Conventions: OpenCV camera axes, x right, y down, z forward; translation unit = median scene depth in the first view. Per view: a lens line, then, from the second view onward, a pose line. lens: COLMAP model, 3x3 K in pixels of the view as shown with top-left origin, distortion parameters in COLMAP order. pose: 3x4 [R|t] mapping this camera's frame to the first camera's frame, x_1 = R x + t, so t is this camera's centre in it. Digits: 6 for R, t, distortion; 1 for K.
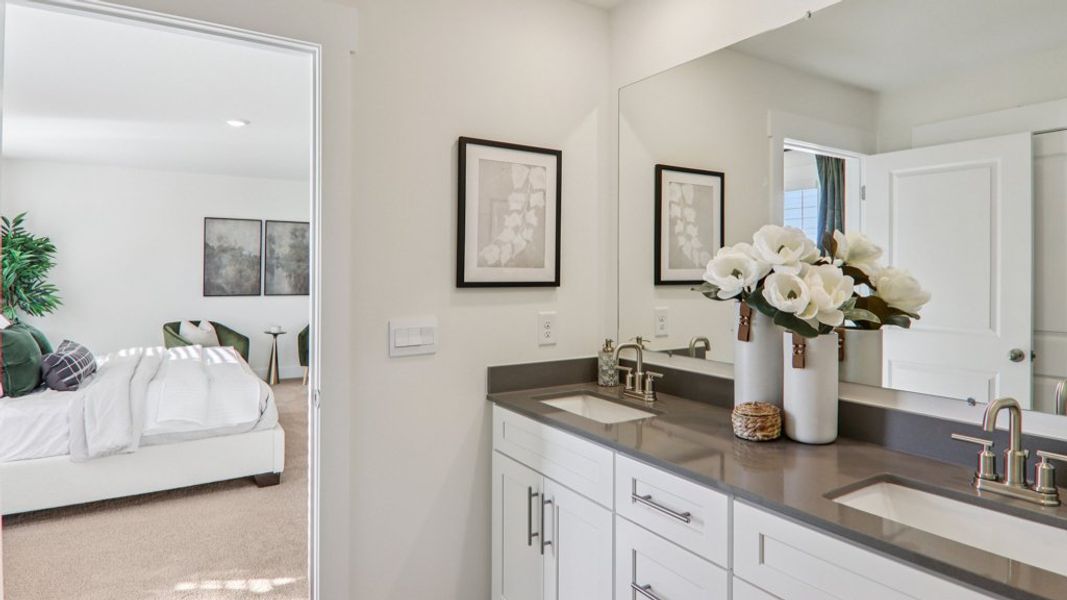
lens RADIAL K [[589.7, 0, 533.0], [0, 589.7, 248.3], [0, 0, 1]] dist [-0.002162, -0.018358]
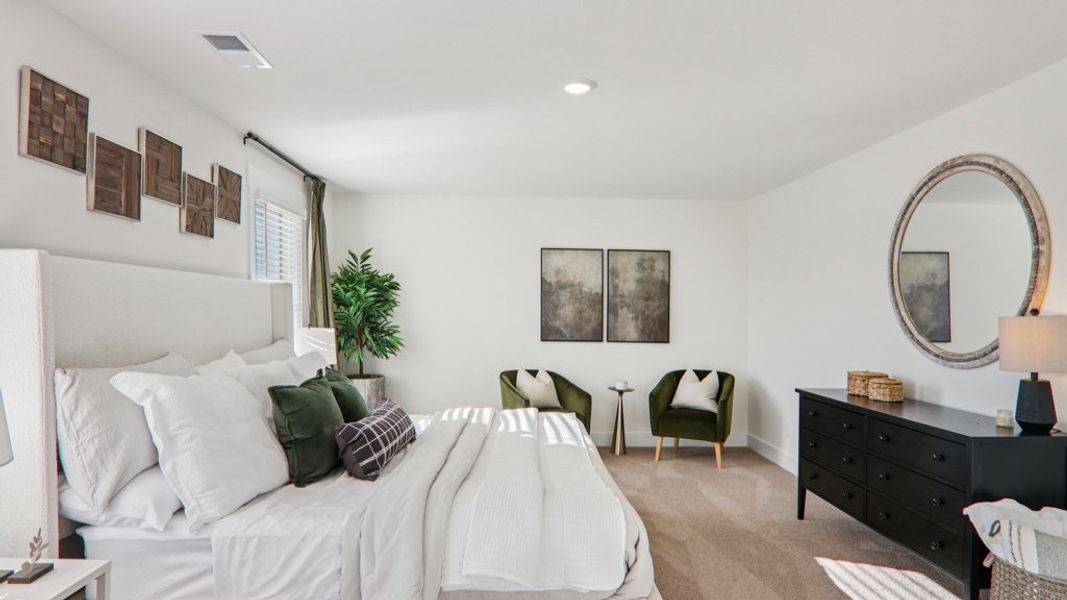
lens RADIAL K [[602.7, 0, 533.5], [0, 602.7, 300.0], [0, 0, 1]] dist [0.015780, -0.000228]
pose [[0.863294, -0.002282, -0.504695, -0.150505], [0.010659, 0.999849, 0.013712, 0.012100], [0.504588, -0.017218, 0.863189, 0.282076]]
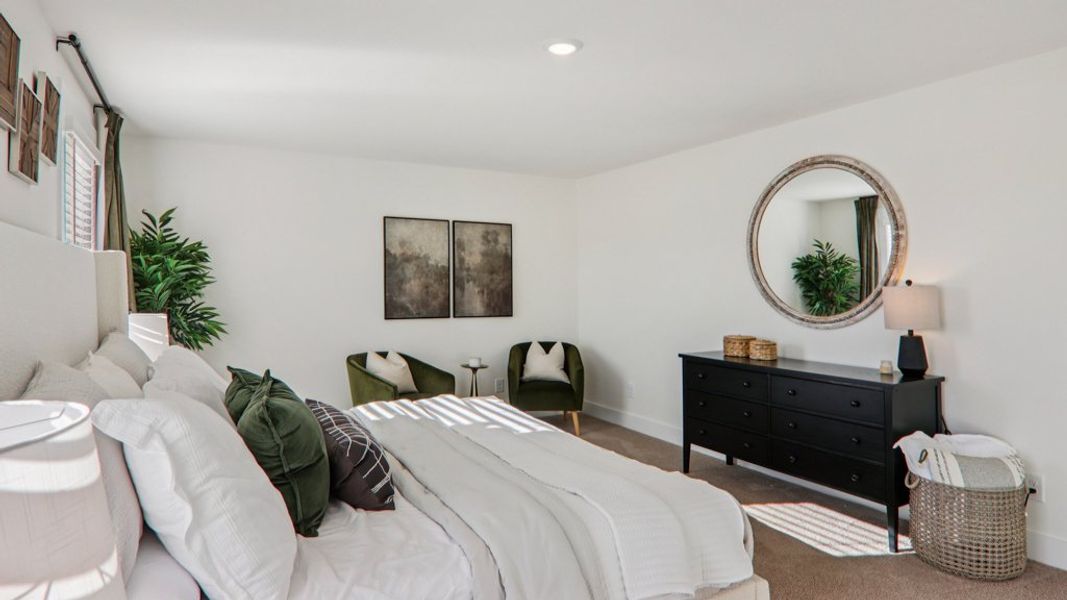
lens RADIAL K [[597.4, 0, 530.7], [0, 597.4, 267.4], [0, 0, 1]] dist [-0.000274, -0.000251]
pose [[0.997975, -0.006108, -0.063311, -0.368296], [0.006702, 0.999935, 0.009177, 0.009448], [0.063251, -0.009583, 0.997952, 0.270731]]
